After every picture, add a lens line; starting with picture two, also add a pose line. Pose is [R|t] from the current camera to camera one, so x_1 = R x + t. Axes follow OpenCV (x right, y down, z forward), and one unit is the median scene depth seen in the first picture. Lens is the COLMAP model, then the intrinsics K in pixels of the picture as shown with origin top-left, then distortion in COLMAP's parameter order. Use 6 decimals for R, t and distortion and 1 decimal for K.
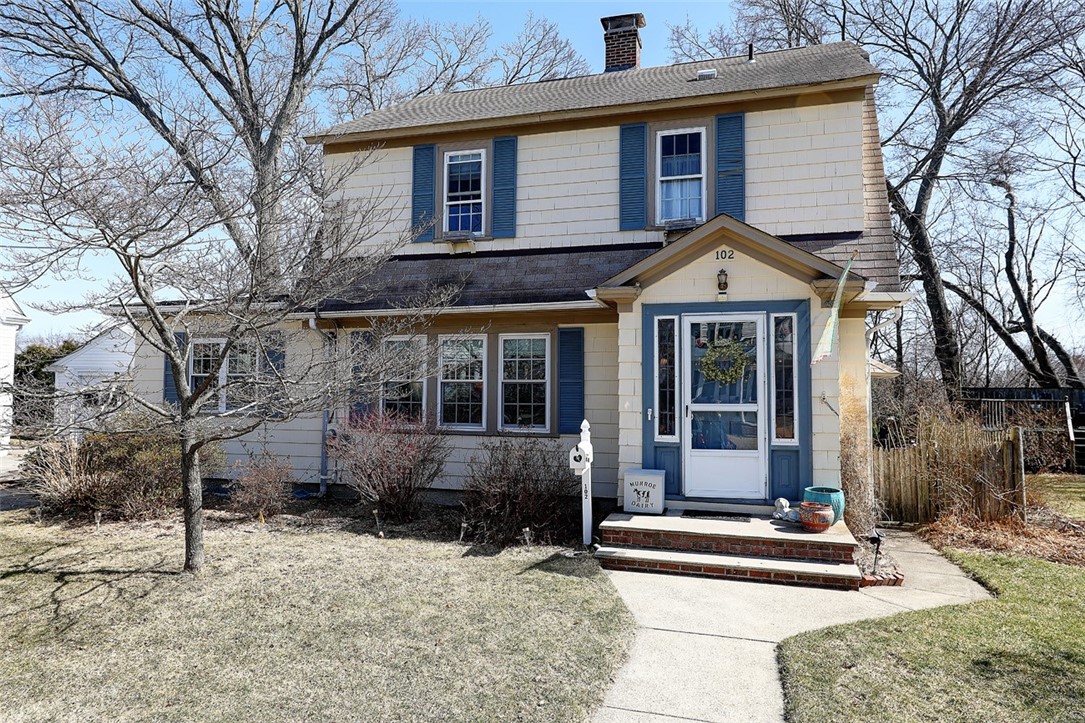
lens RADIAL K [[697.4, 0, 548.4], [0, 697.4, 364.1], [0, 0, 1]] dist [0.014991, -0.001026]
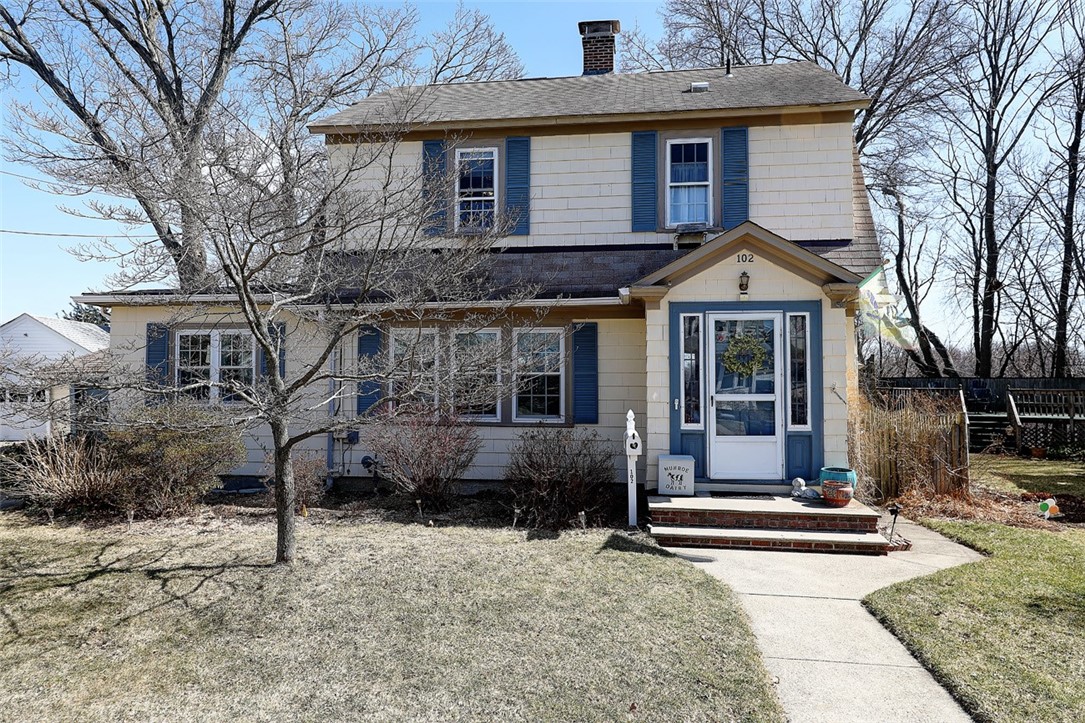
lens RADIAL K [[697.4, 0, 548.8], [0, 697.4, 364.5], [0, 0, 1]] dist [0.014991, -0.001026]
pose [[0.988320, -0.000437, 0.152393, -0.192825], [-0.001773, 0.999895, 0.014367, -0.004368], [-0.152384, -0.014470, 0.988215, -0.034684]]
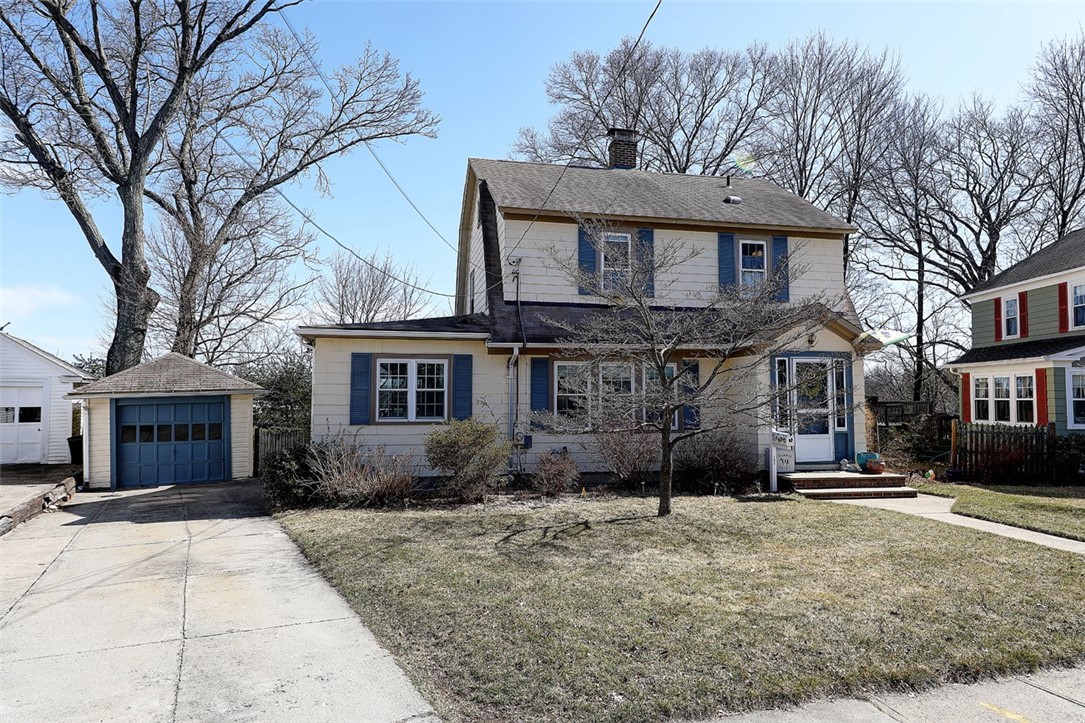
lens RADIAL K [[697.4, 0, 536.8], [0, 697.4, 364.4], [0, 0, 1]] dist [0.014991, -0.001026]
pose [[0.876442, 0.017424, 0.481193, -1.061592], [-0.015628, 0.999848, -0.007738, -0.027159], [-0.481254, -0.000738, 0.876581, -0.193592]]
